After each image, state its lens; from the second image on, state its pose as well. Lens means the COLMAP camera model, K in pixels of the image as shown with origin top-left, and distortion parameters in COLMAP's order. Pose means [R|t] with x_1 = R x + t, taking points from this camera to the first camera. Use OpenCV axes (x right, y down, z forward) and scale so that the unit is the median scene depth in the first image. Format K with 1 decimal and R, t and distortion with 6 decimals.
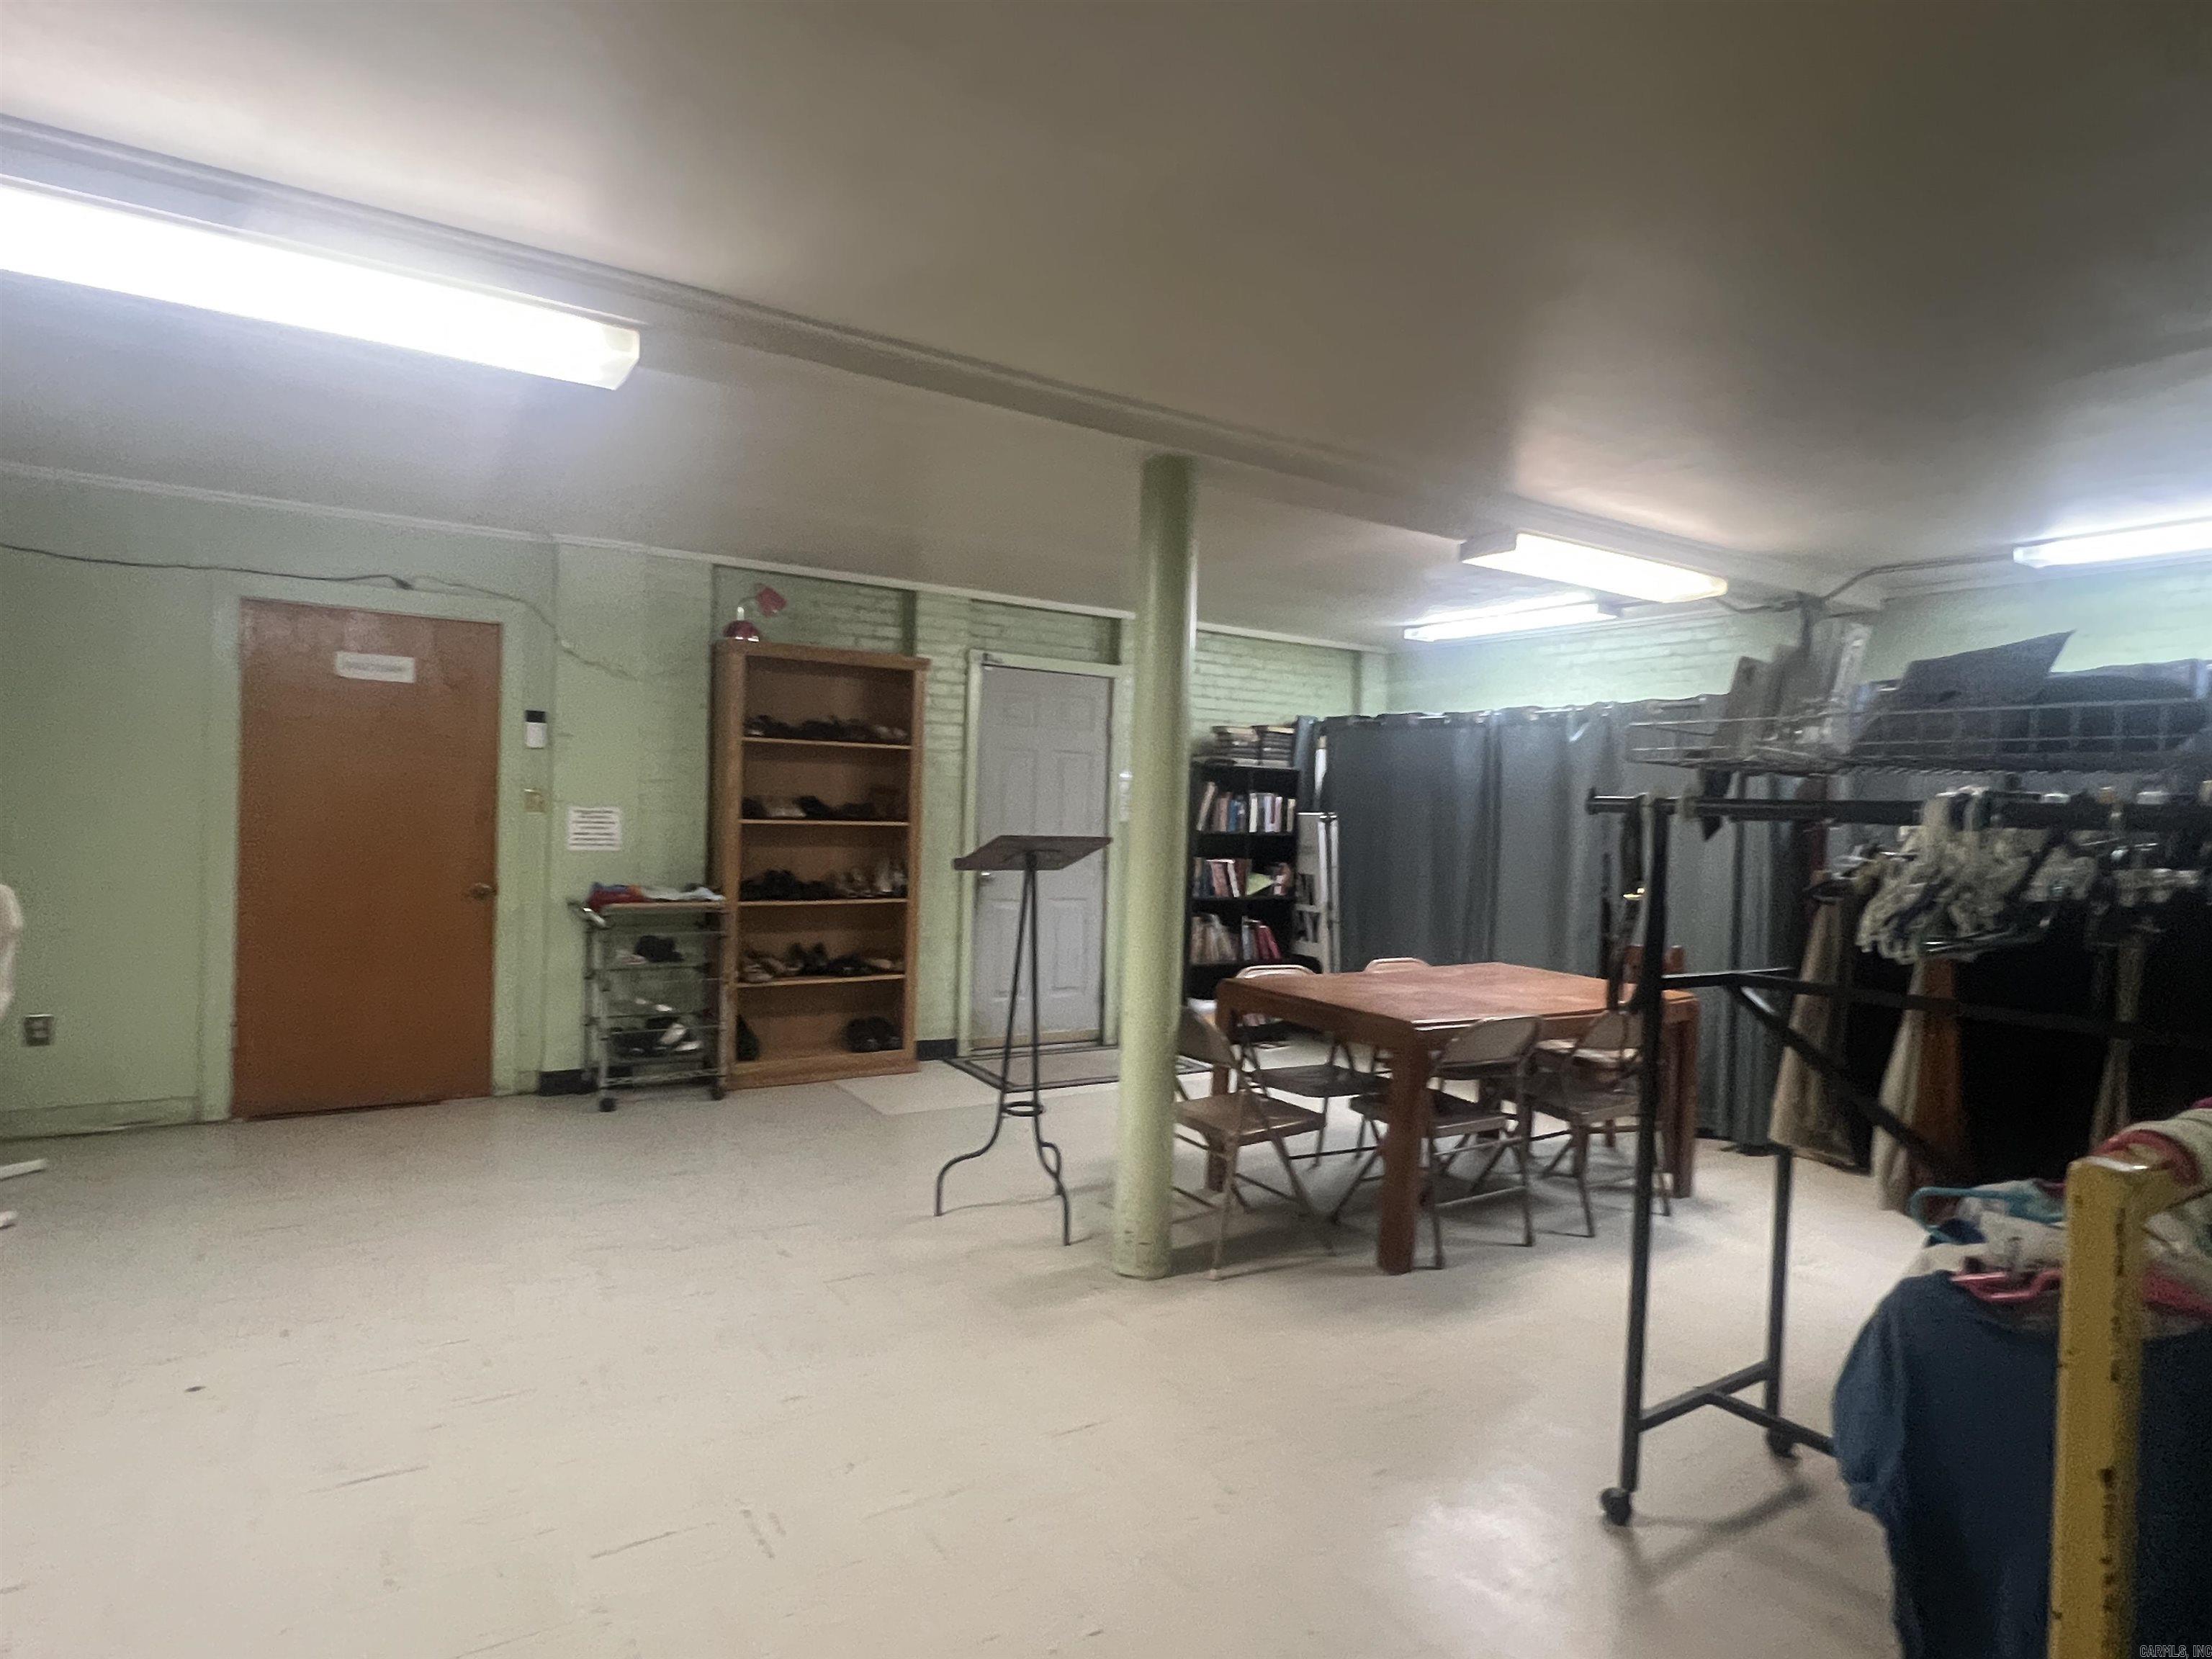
lens RADIAL K [[1227.8, 0, 1106.0], [0, 1227.8, 829.5], [0, 0, 1]] dist [-0.002235, -0.000970]
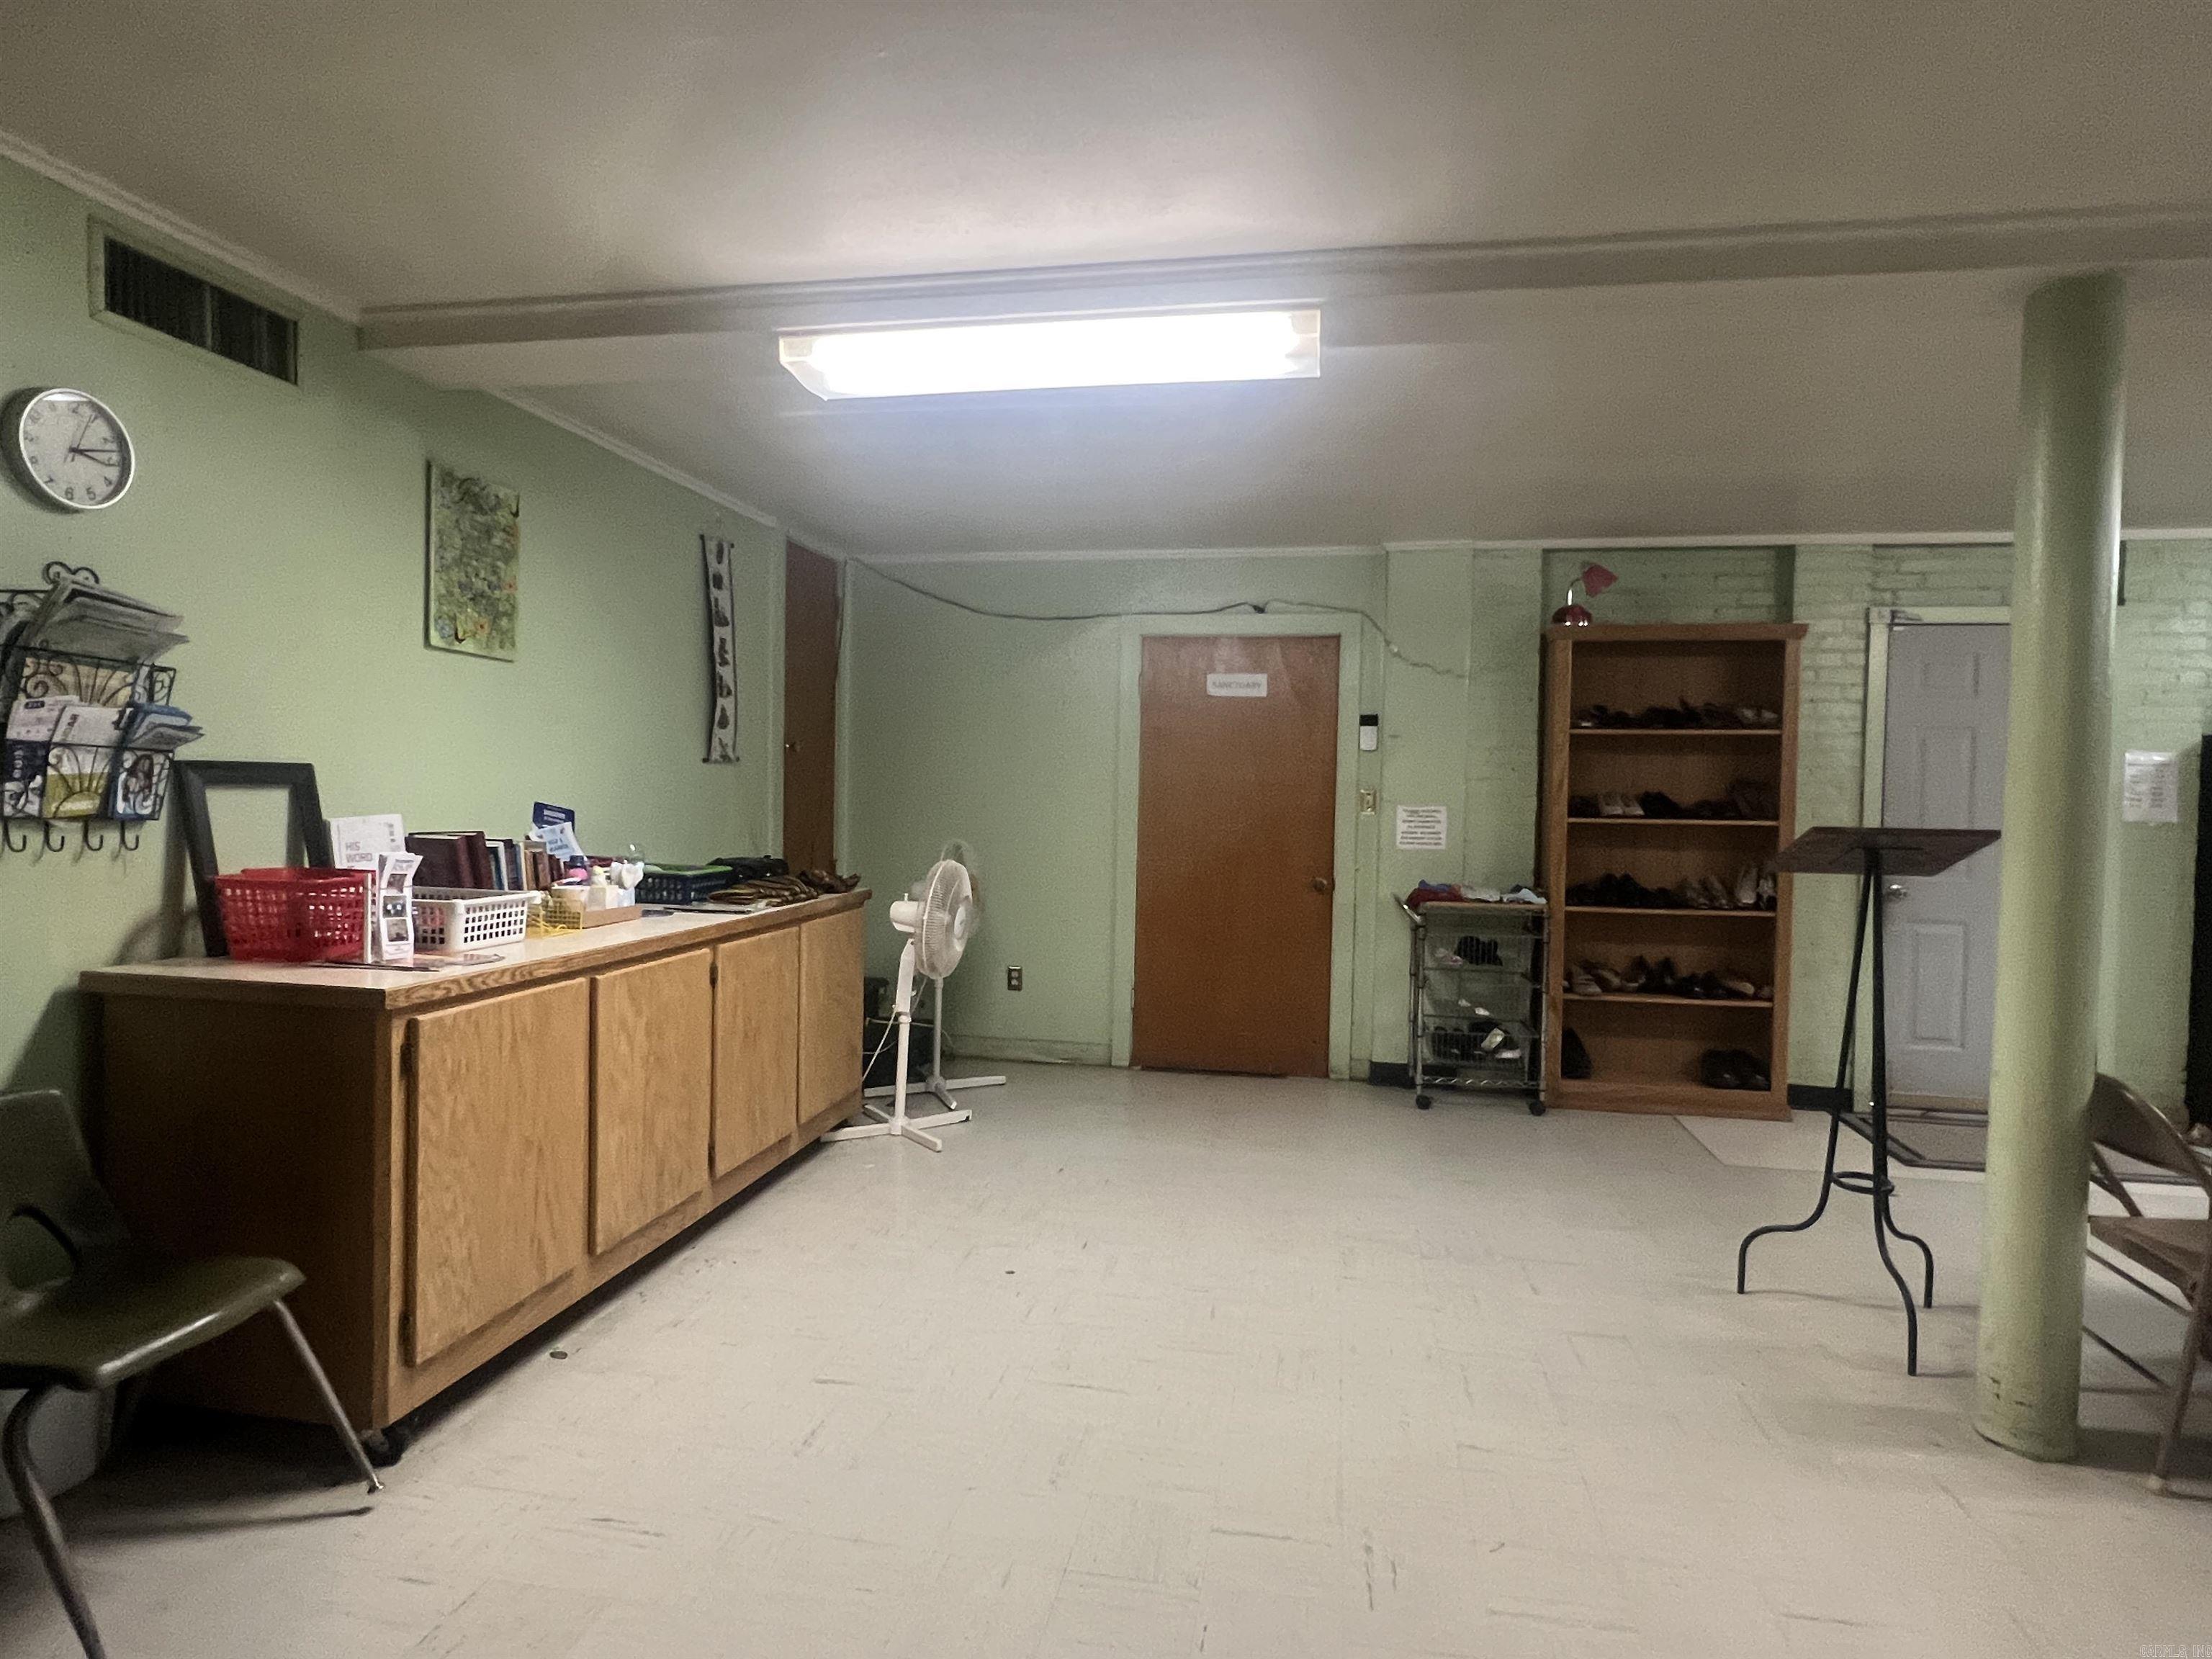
lens RADIAL K [[1227.8, 0, 1106.0], [0, 1227.8, 829.5], [0, 0, 1]] dist [-0.002235, -0.000970]
pose [[0.729471, -0.001310, -0.684011, 0.085857], [-0.007253, 0.999927, -0.009650, 0.012437], [0.683974, 0.012000, 0.729408, 0.083334]]
